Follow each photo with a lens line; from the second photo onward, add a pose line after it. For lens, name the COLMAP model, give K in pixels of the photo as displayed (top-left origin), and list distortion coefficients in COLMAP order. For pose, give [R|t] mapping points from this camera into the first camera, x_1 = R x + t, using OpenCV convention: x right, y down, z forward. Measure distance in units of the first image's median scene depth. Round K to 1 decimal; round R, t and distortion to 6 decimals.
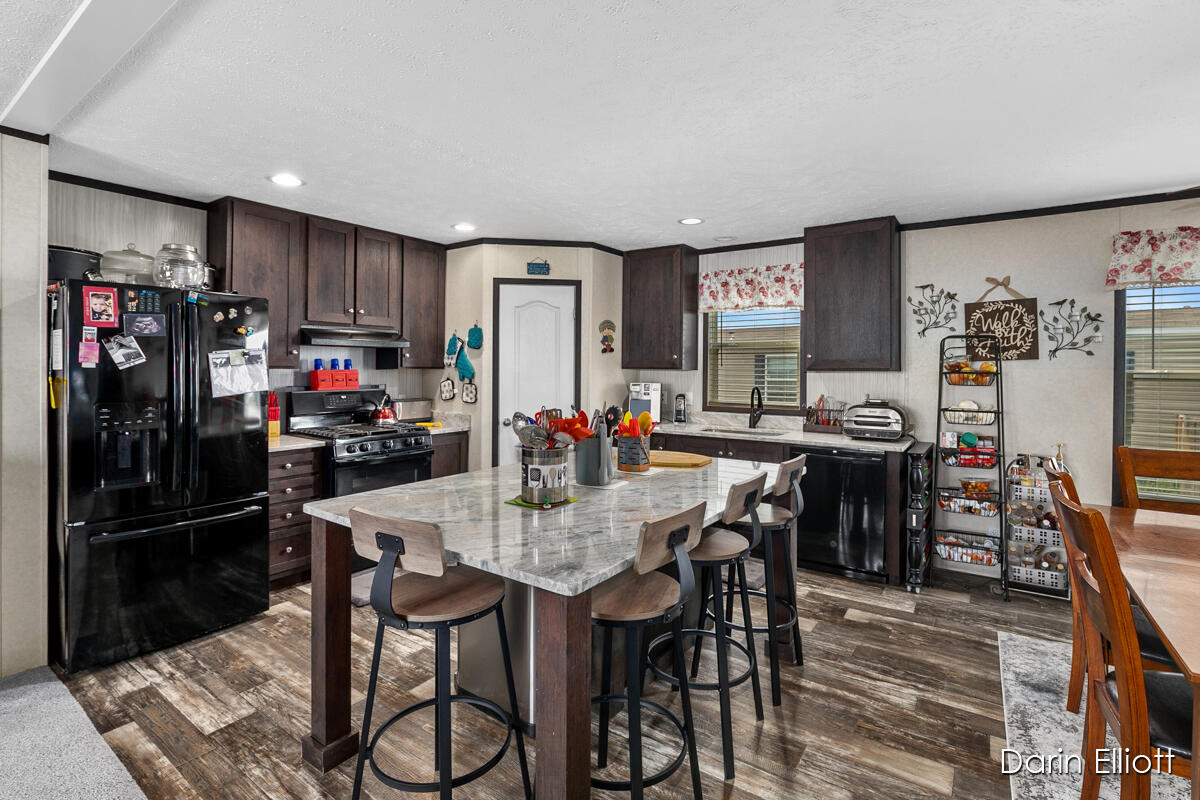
lens RADIAL K [[525.6, 0, 623.7], [0, 525.6, 369.8], [0, 0, 1]] dist [-0.012578, -0.000273]
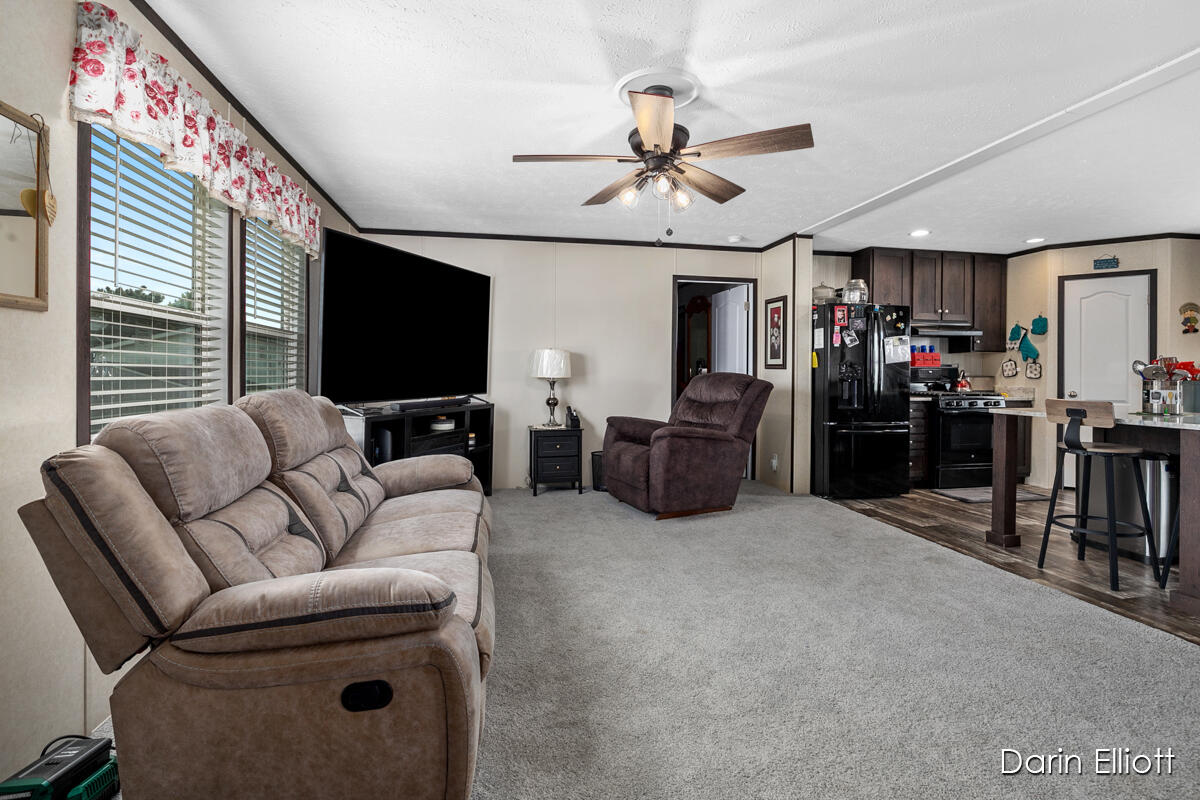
lens RADIAL K [[568.7, 0, 606.1], [0, 568.7, 367.4], [0, 0, 1]] dist [-0.003289, 0.000266]
pose [[0.707123, -0.006802, -0.707058, -0.061848], [-0.008976, 0.999787, -0.018595, 0.075967], [0.707034, 0.019495, 0.706911, -0.715901]]
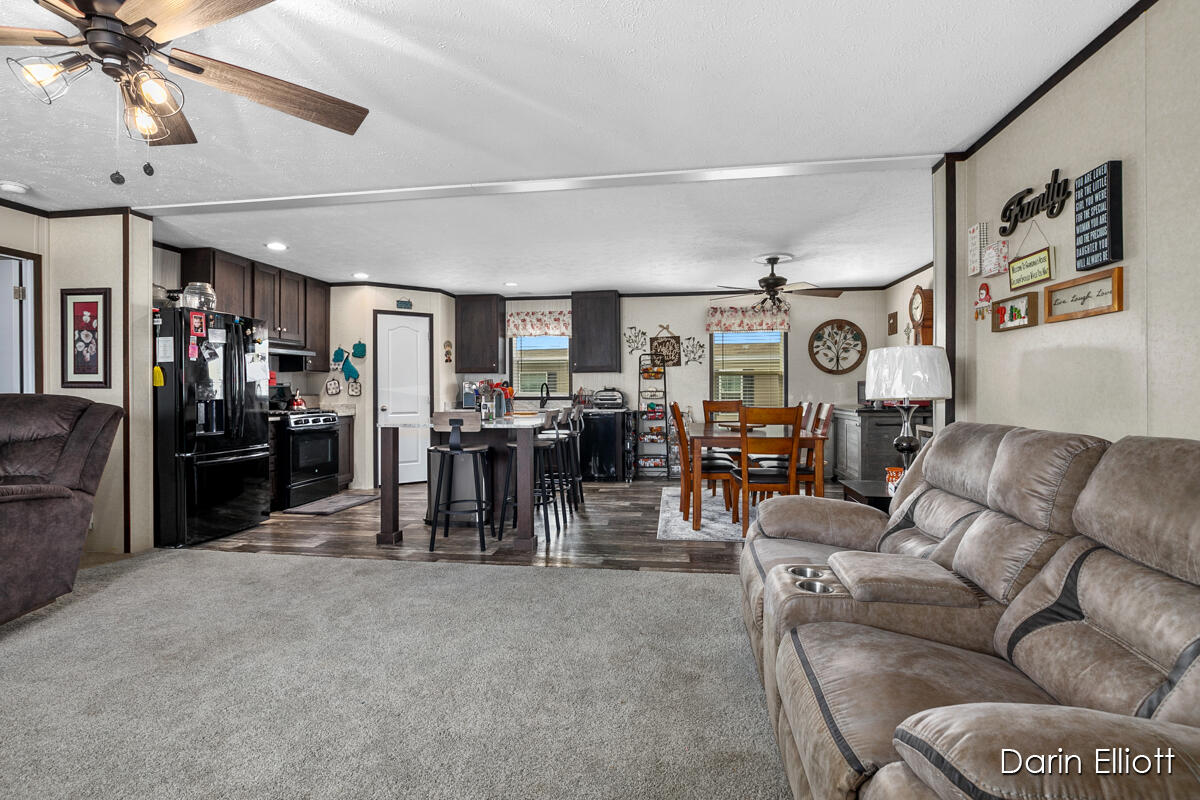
lens RADIAL K [[562.8, 0, 589.9], [0, 562.8, 391.6], [0, 0, 1]] dist [-0.002823, -0.000275]
pose [[0.906095, -0.009392, 0.422969, -0.383821], [0.012903, 0.999902, -0.005438, 0.072796], [-0.422877, 0.010385, 0.906128, -0.702395]]
